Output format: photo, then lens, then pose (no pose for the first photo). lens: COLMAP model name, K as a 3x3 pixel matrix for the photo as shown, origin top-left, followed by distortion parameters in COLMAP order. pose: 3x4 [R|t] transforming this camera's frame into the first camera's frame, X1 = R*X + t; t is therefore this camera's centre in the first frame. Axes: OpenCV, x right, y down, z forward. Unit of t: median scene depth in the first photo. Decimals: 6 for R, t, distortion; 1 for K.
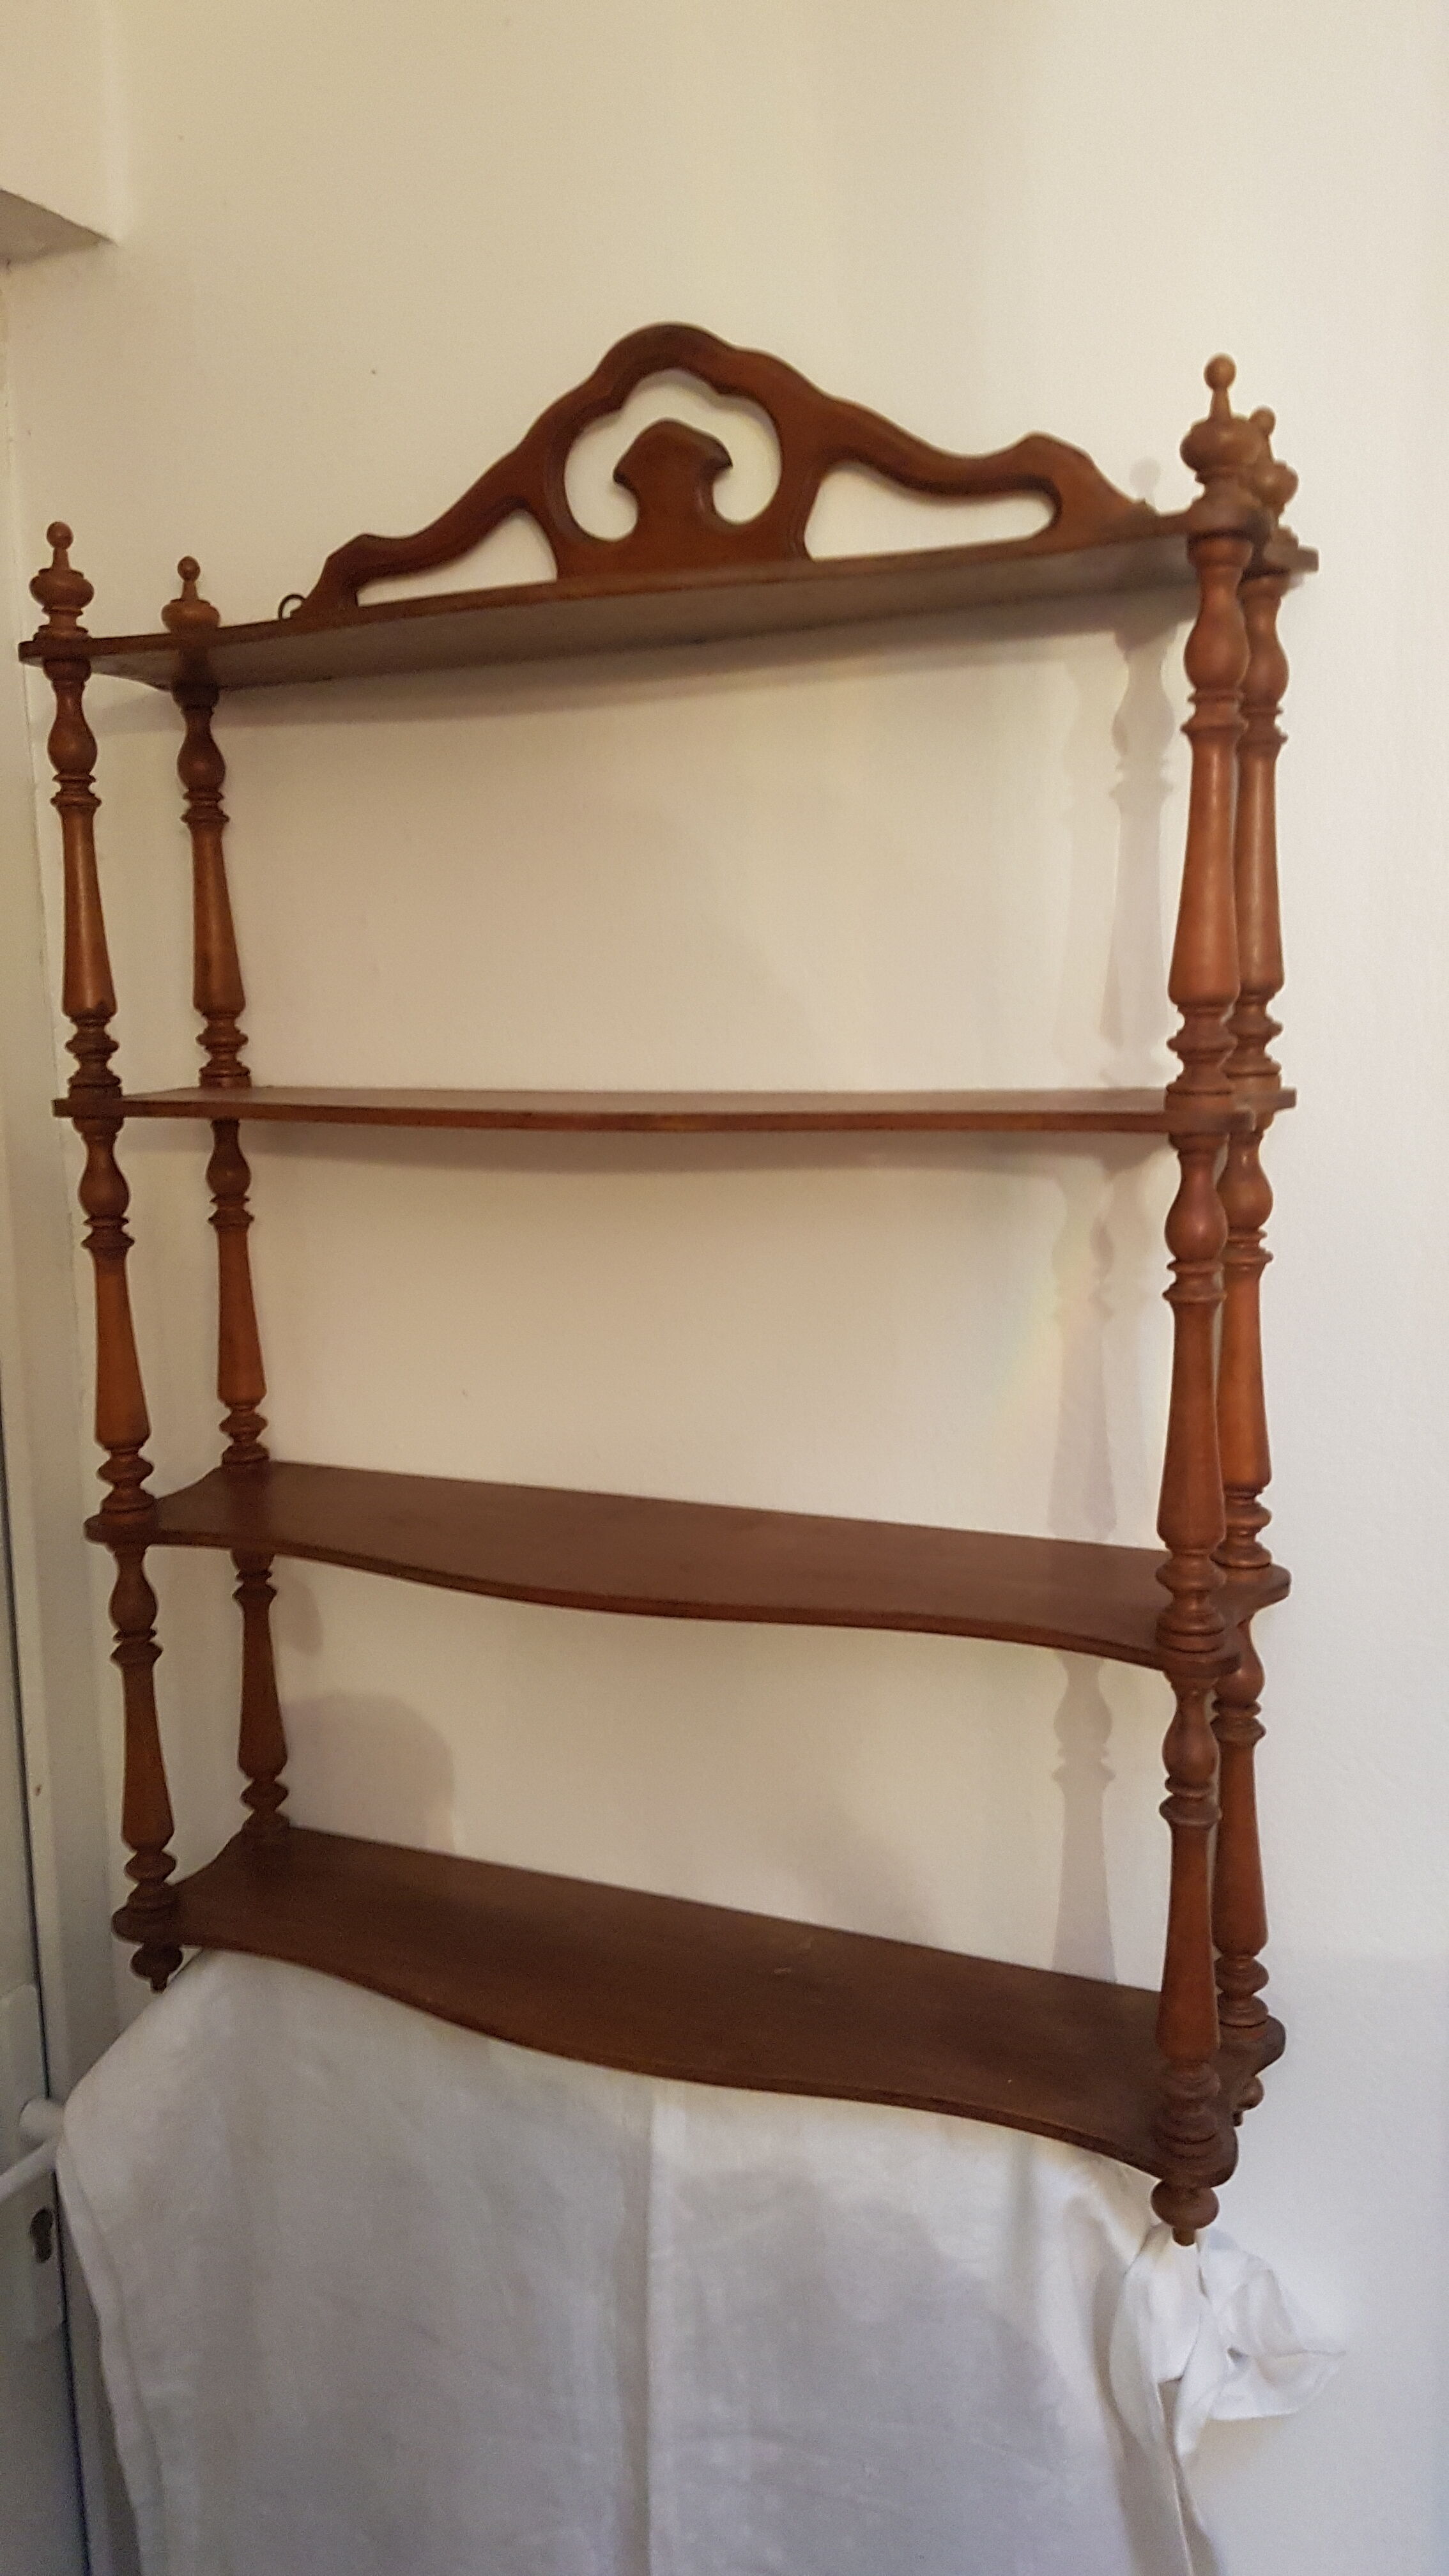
lens RADIAL K [[2031.9, 0, 736.0], [0, 2031.9, 1293.7], [0, 0, 1]] dist [0.032997, -0.104568]
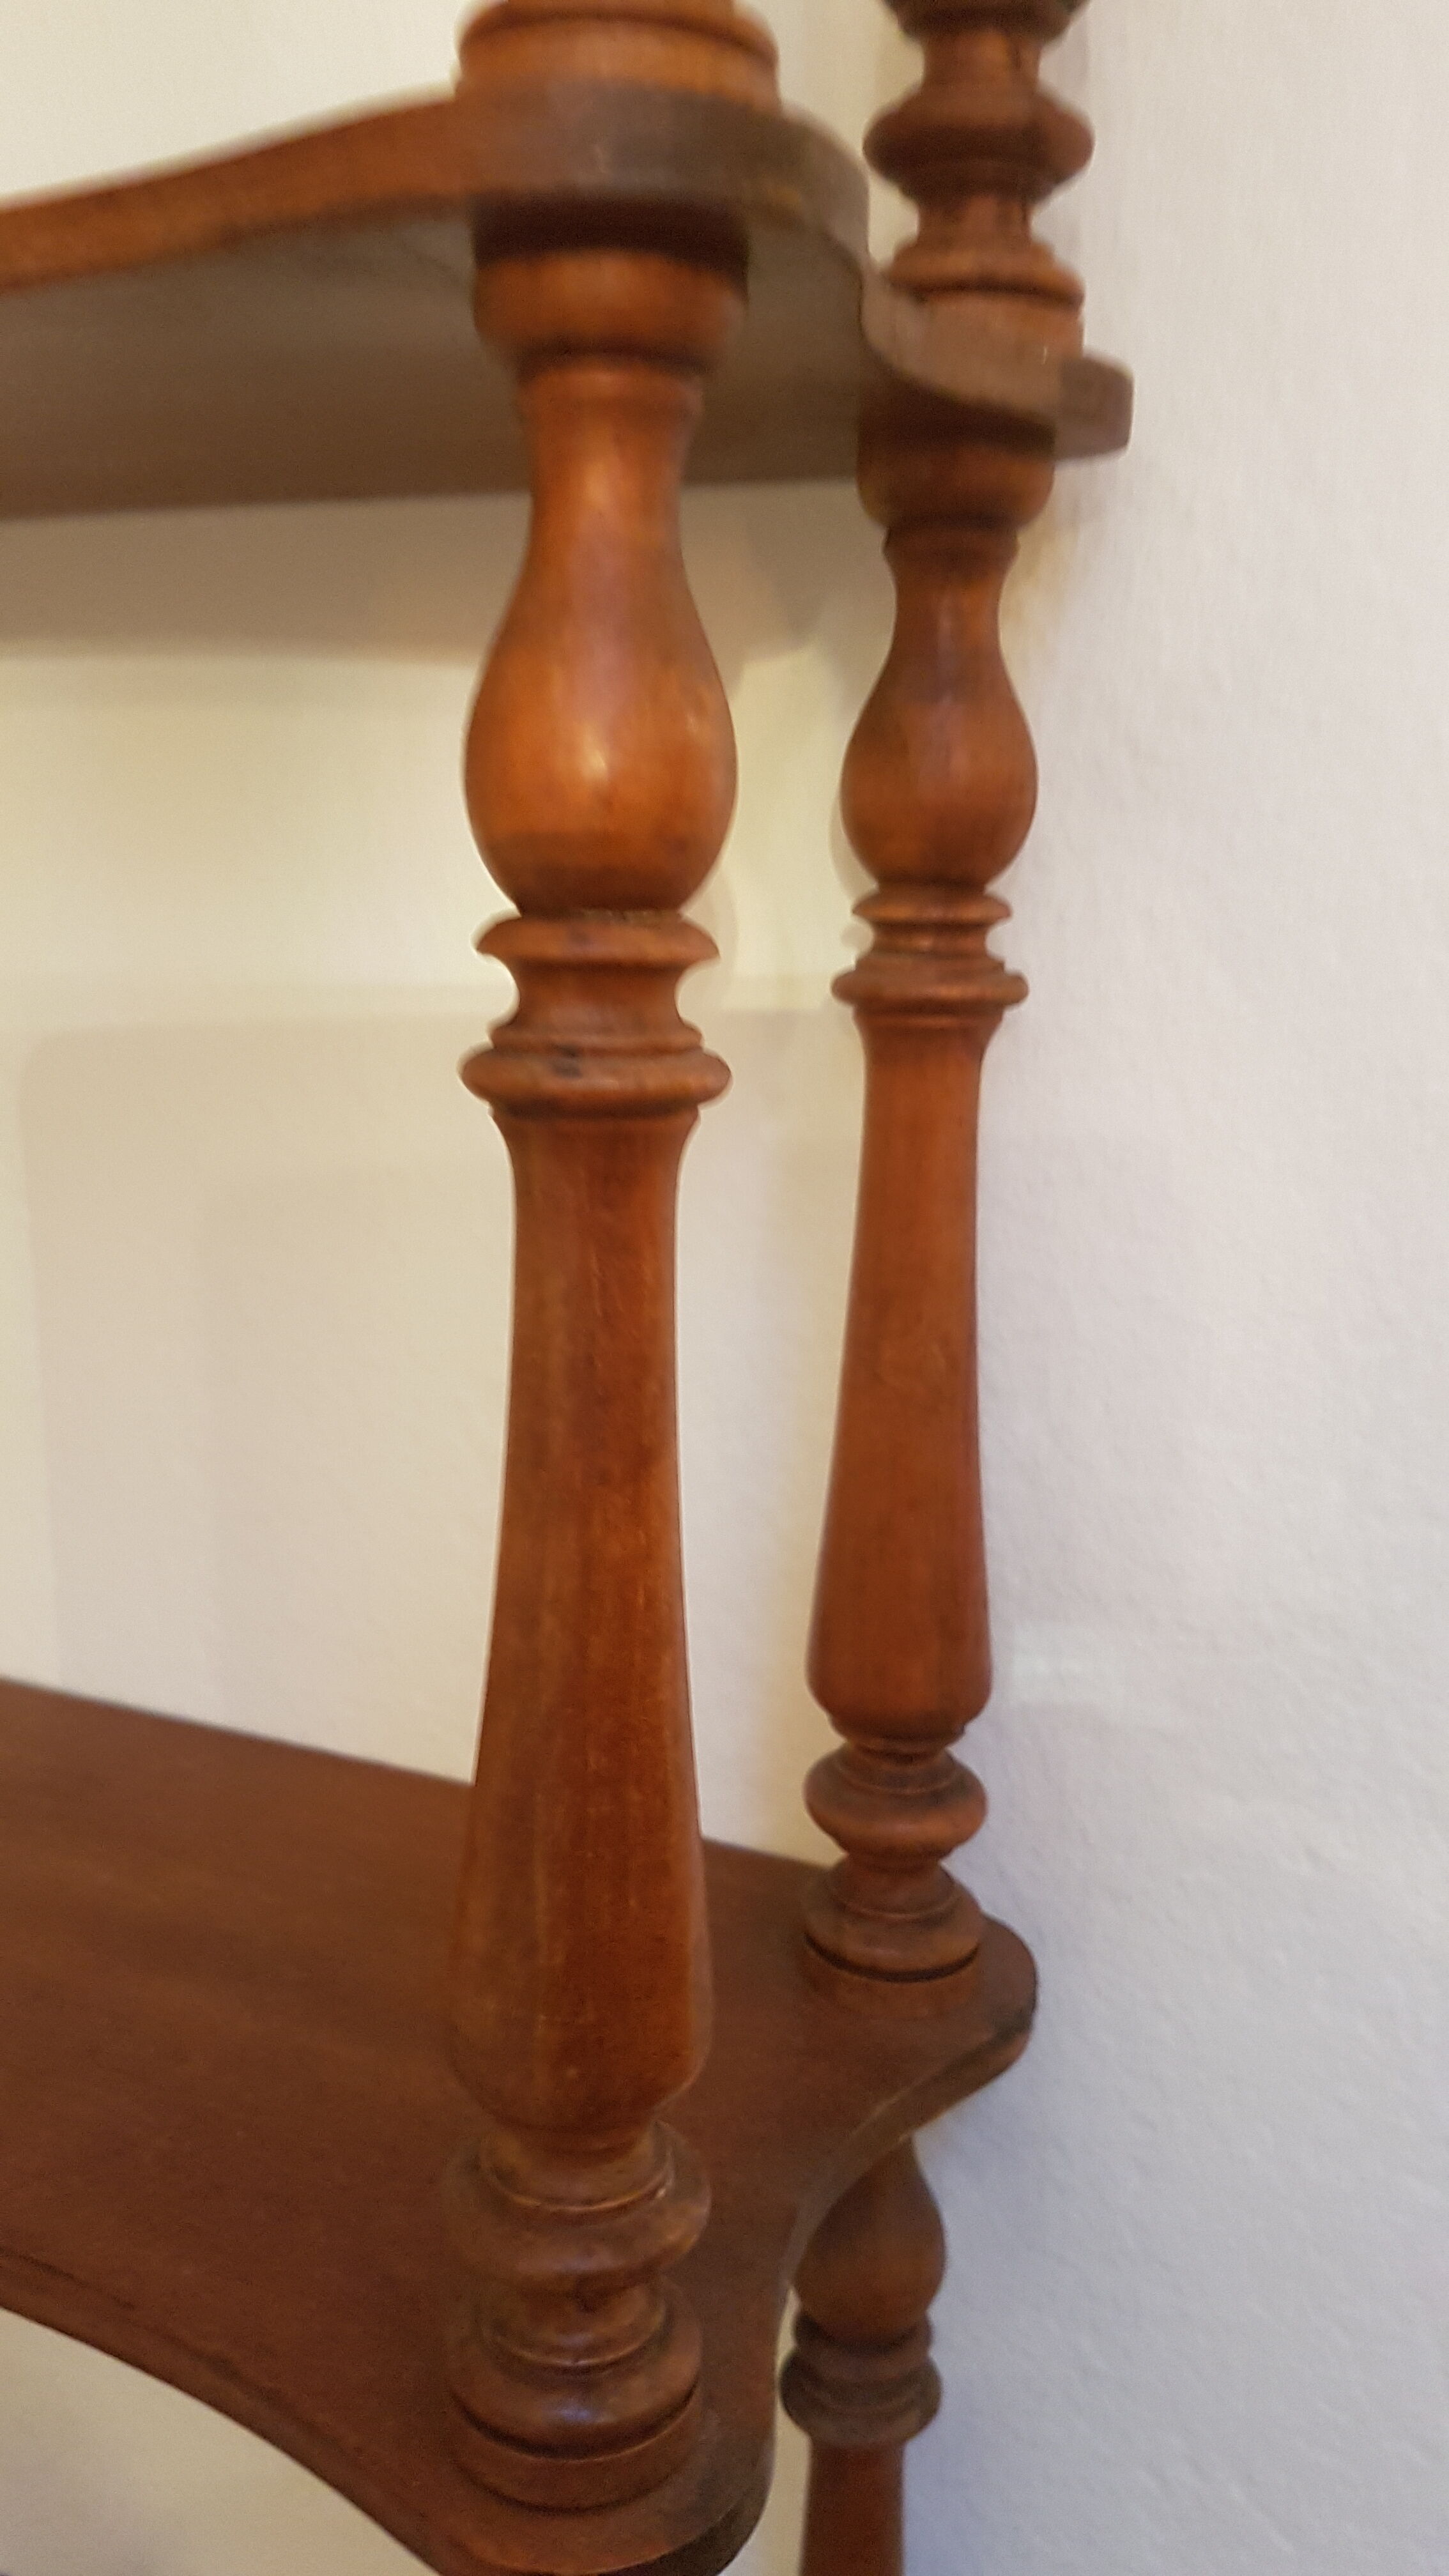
lens RADIAL K [[2031.9, 0, 712.4], [0, 2031.9, 1307.2], [0, 0, 1]] dist [0.032997, -0.104568]
pose [[0.998705, 0.043967, 0.025598, 0.197234], [-0.045853, 0.995862, 0.078461, 0.006785], [-0.022042, -0.079533, 0.996589, 0.652624]]
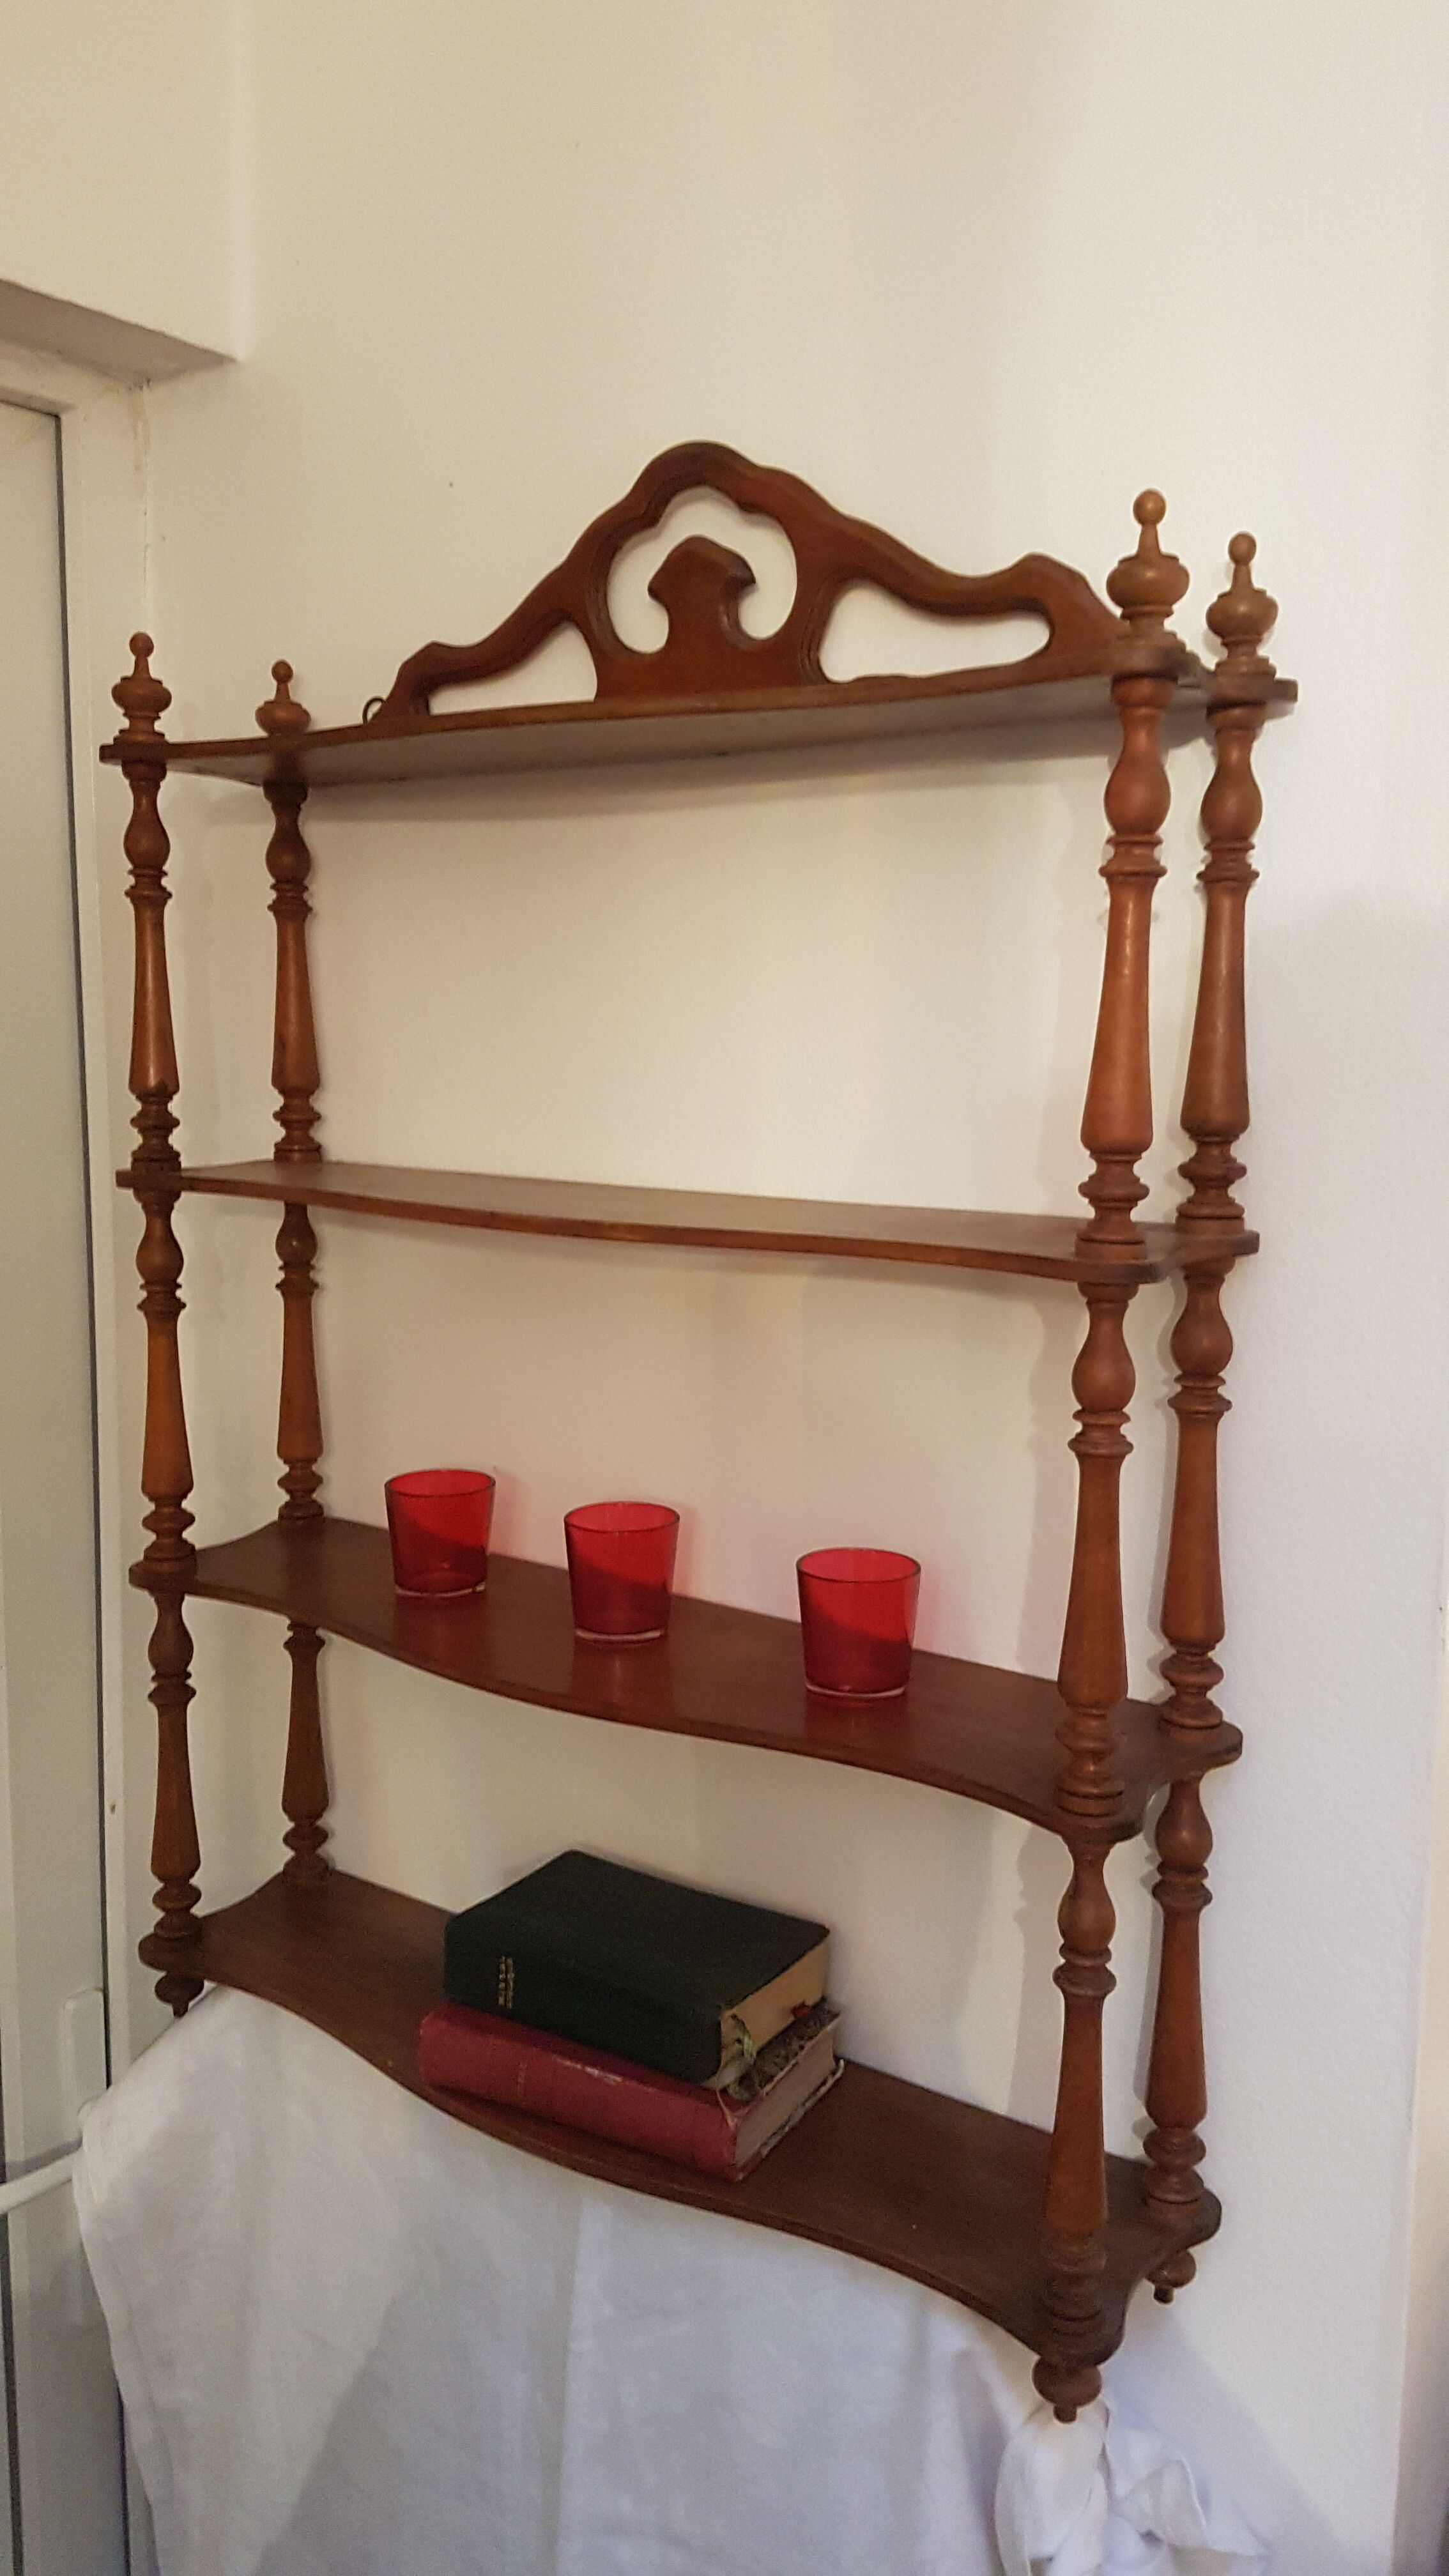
lens RADIAL K [[2031.9, 0, 740.0], [0, 2031.9, 1288.9], [0, 0, 1]] dist [0.032997, -0.104568]
pose [[0.982070, 0.059501, -0.178880, 0.190229], [-0.062151, 0.998024, -0.009242, -0.046570], [0.177977, 0.020194, 0.983827, 0.011912]]
